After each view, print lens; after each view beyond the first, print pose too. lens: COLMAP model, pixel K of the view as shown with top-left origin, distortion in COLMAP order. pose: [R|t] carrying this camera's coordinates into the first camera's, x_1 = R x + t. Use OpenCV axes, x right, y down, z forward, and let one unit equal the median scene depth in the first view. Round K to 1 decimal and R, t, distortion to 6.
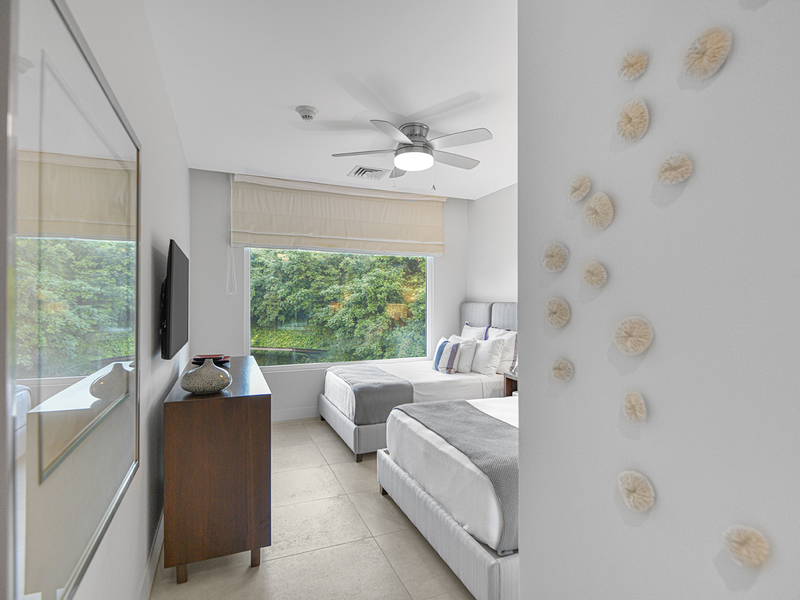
lens RADIAL K [[427.0, 0, 396.8], [0, 427.0, 306.1], [0, 0, 1]] dist [-0.045688, -0.001048]
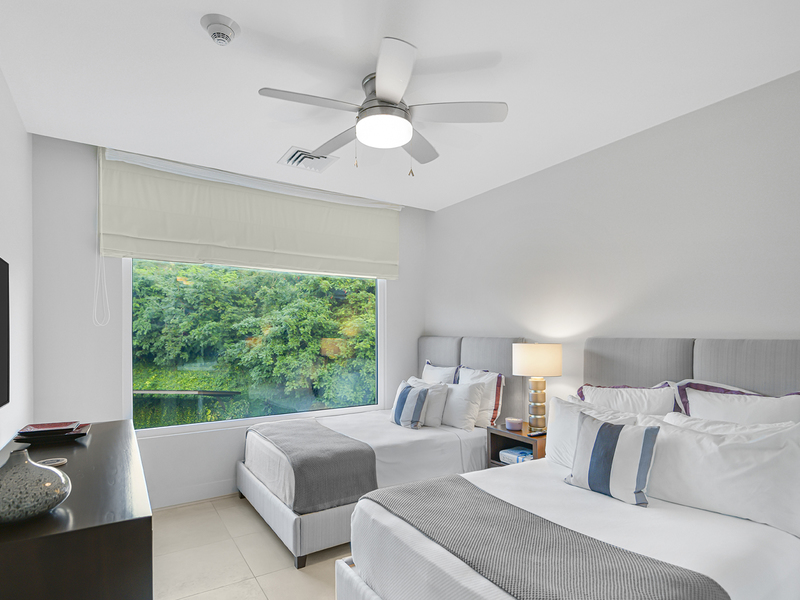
lens RADIAL K [[432.1, 0, 401.1], [0, 432.1, 341.2], [0, 0, 1]] dist [0.001069, -0.030696]
pose [[0.980278, -0.004287, 0.197575, -0.052045], [0.004064, 0.999991, 0.001534, -0.001583], [-0.197580, -0.000701, 0.980286, 0.220065]]
